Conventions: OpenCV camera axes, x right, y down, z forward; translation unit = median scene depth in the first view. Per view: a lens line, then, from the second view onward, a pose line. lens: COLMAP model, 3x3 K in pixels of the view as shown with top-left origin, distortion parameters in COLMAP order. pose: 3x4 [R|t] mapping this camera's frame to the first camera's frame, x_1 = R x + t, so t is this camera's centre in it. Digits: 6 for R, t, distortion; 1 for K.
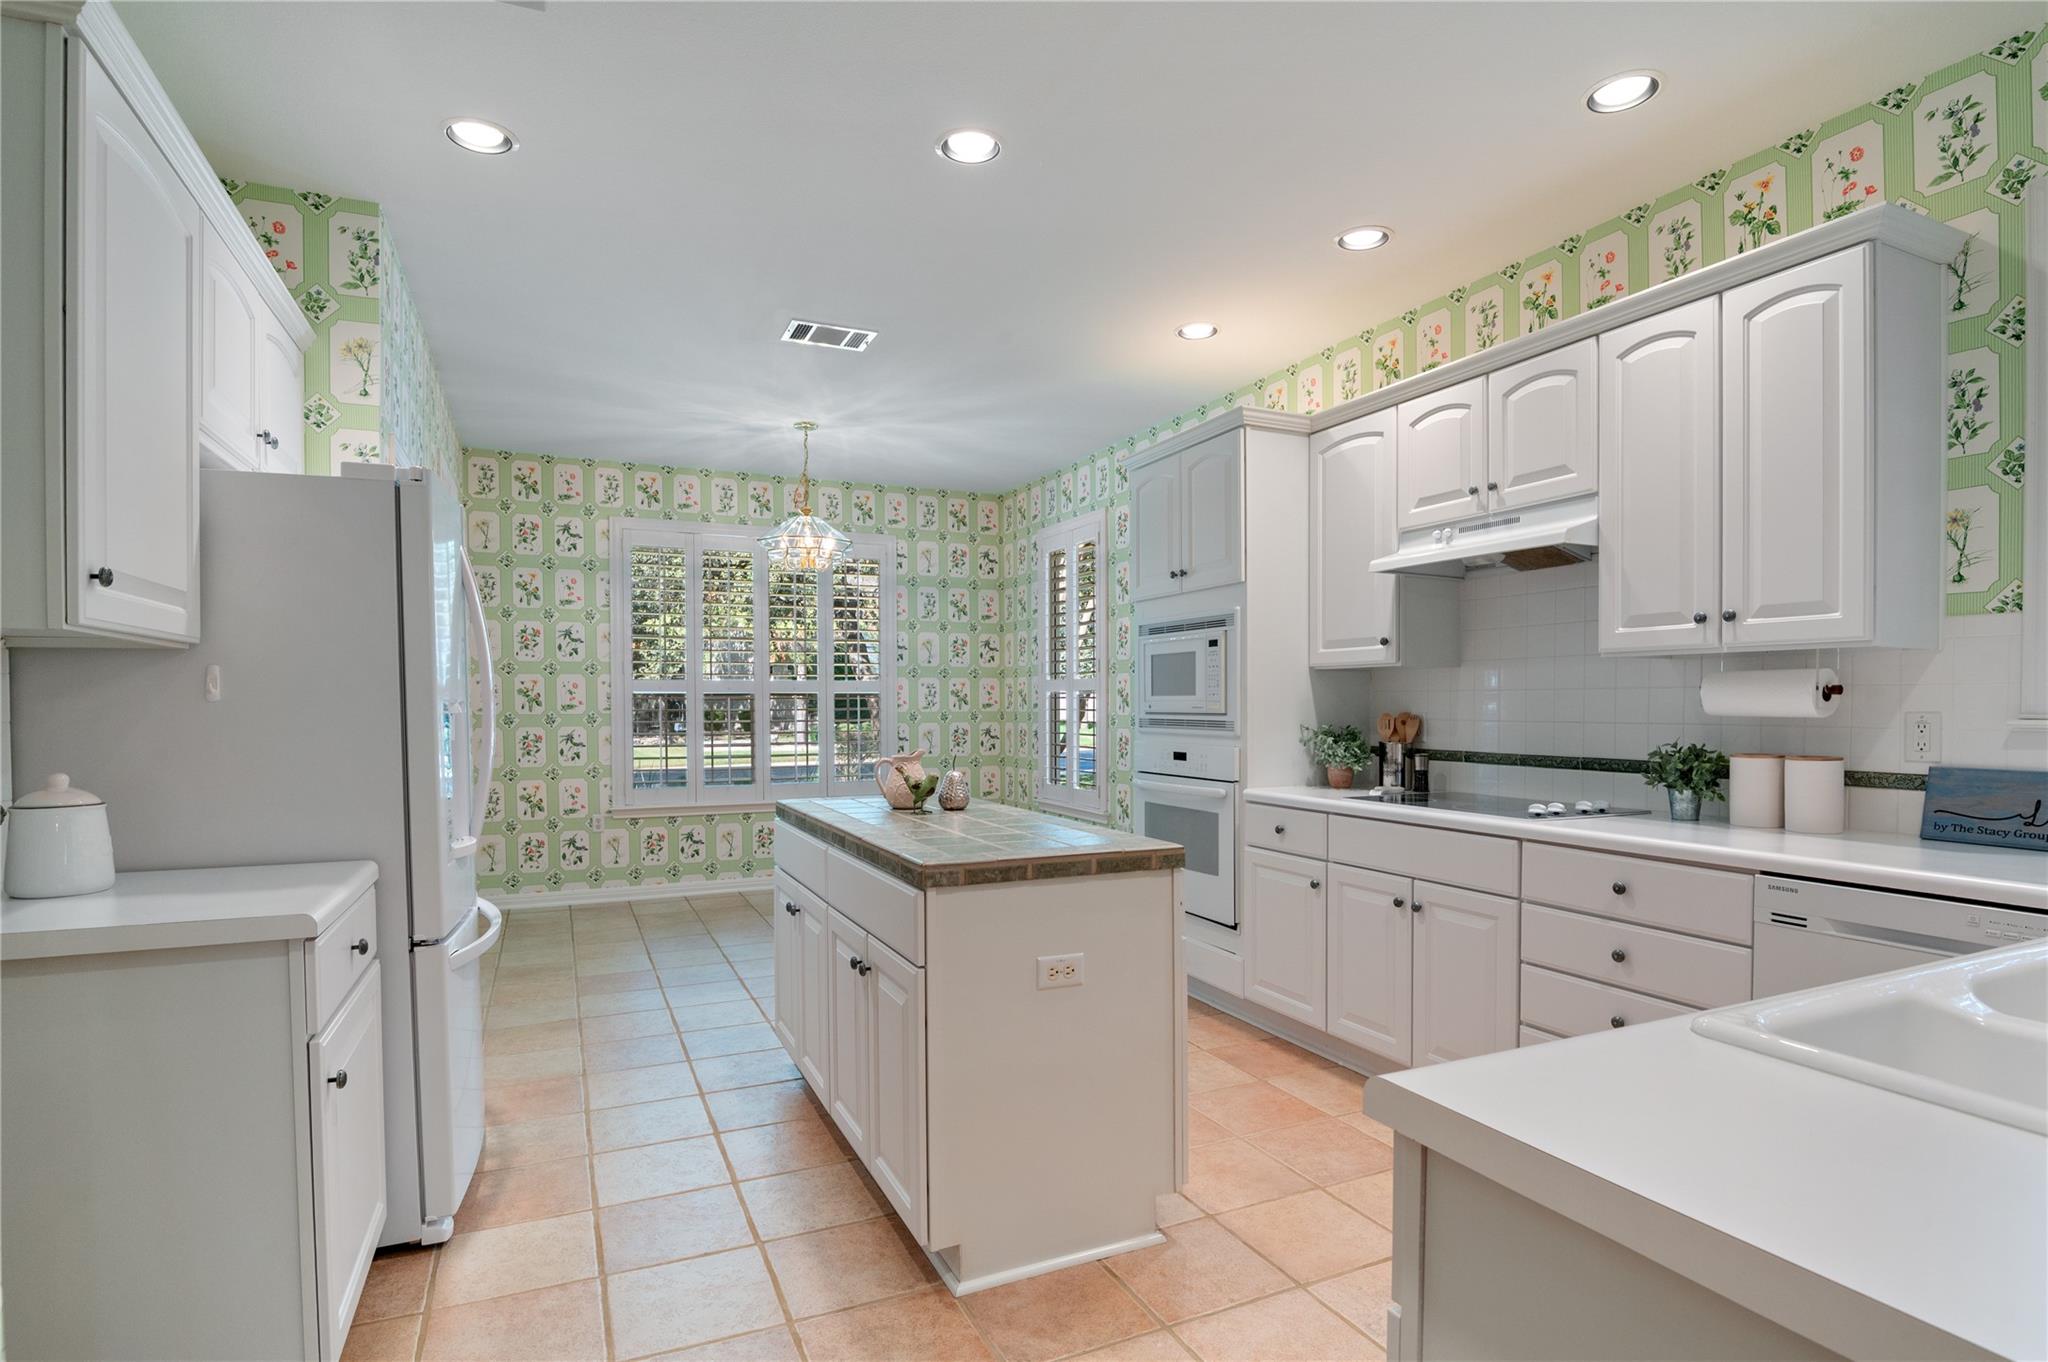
lens RADIAL K [[1029.1, 0, 1043.2], [0, 1029.1, 711.5], [0, 0, 1]] dist [-0.020367, -0.001205]
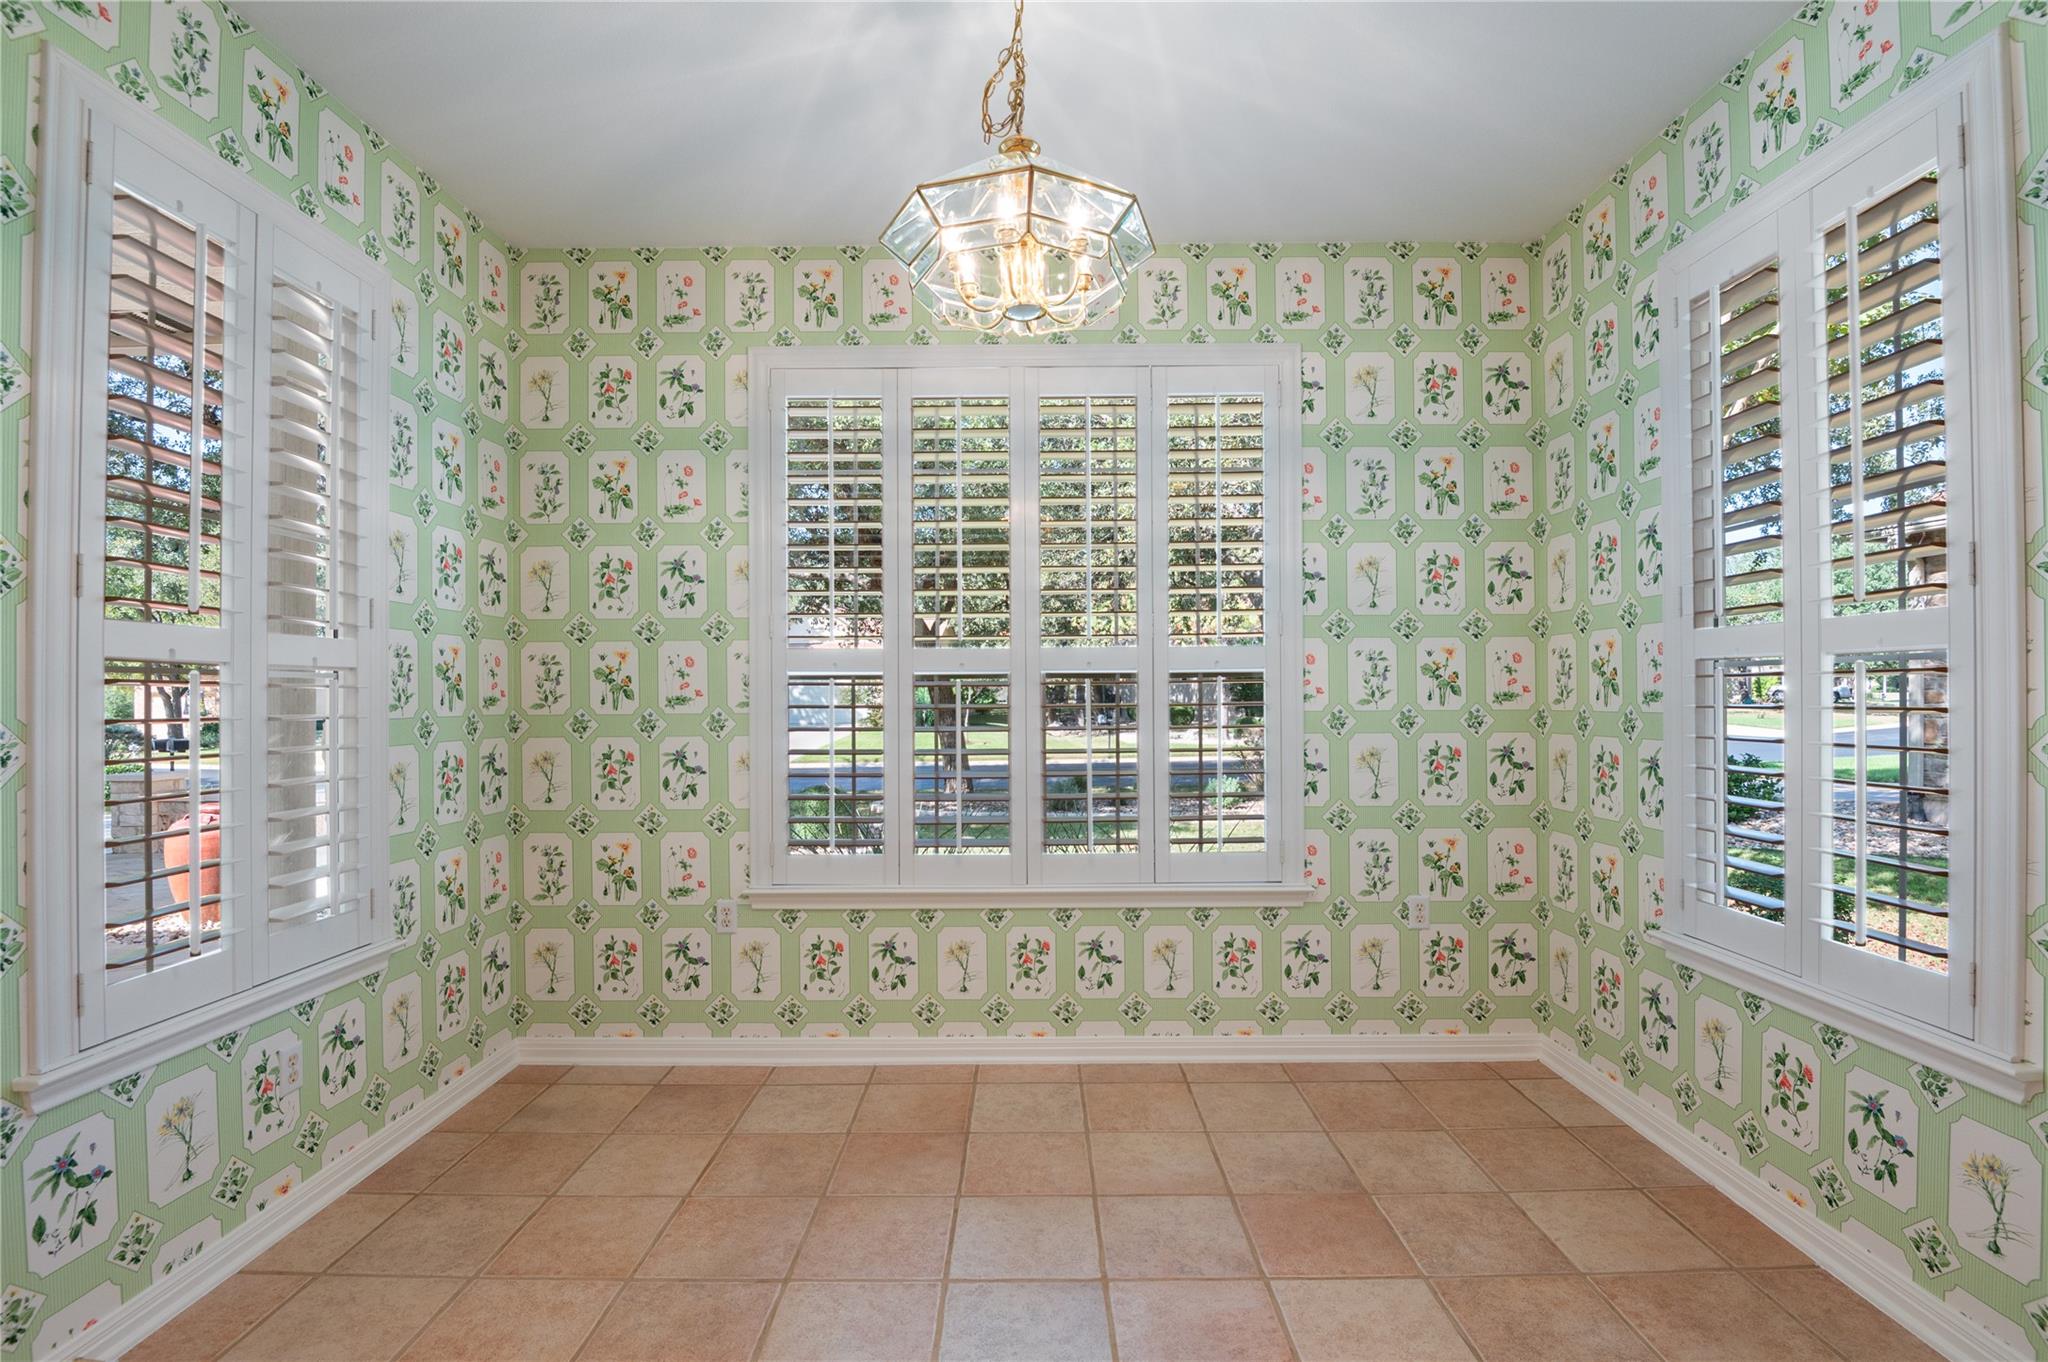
lens RADIAL K [[946.8, 0, 1018.8], [0, 946.8, 712.2], [0, 0, 1]] dist [-0.023627, -0.005151]
pose [[0.901908, 0.003435, -0.431915, -0.077448], [-0.000778, 0.999980, 0.006328, -0.001677], [0.431928, -0.005371, 0.901892, 0.592857]]
